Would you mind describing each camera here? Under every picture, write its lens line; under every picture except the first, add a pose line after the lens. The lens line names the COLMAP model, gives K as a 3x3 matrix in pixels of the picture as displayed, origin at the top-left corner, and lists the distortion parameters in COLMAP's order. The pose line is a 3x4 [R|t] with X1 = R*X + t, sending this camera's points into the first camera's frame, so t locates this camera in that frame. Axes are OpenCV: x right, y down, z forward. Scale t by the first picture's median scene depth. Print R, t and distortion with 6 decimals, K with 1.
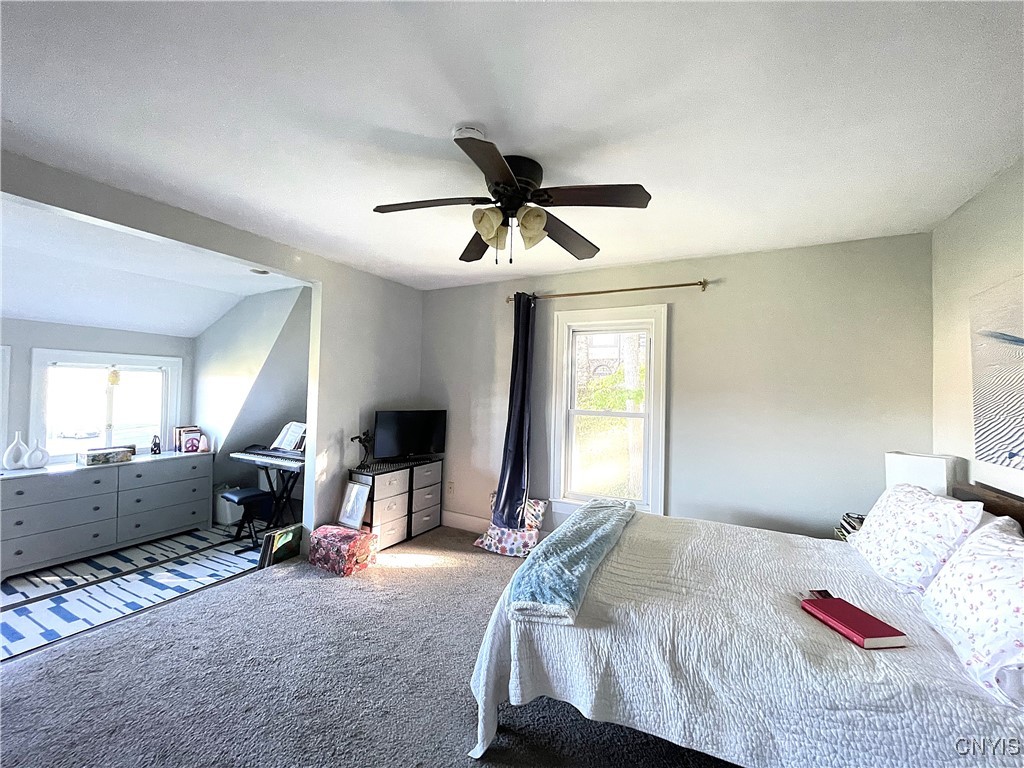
lens RADIAL K [[412.3, 0, 512.8], [0, 412.3, 384.2], [0, 0, 1]] dist [0.000346, -0.001539]
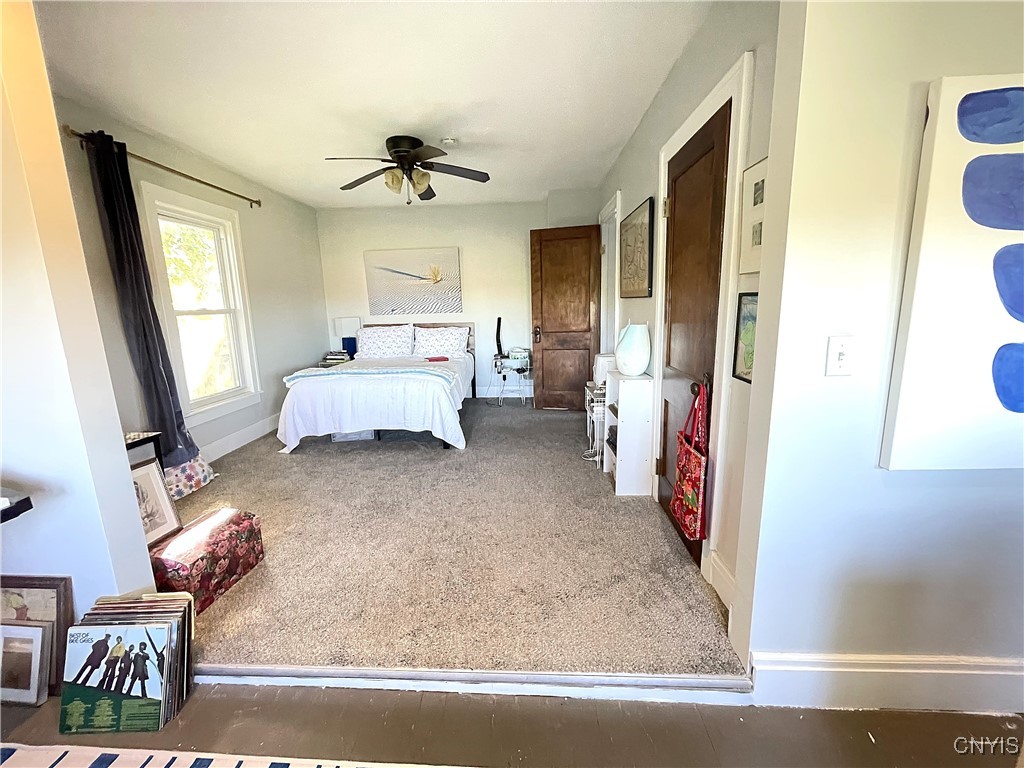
lens RADIAL K [[412.3, 0, 511.3], [0, 412.3, 380.3], [0, 0, 1]] dist [0.000346, -0.001539]
pose [[-0.430928, -0.178783, 0.884499, -1.085806], [-0.002855, 0.980443, 0.196785, 0.042928], [-0.902382, 0.082275, -0.423010, 0.855469]]
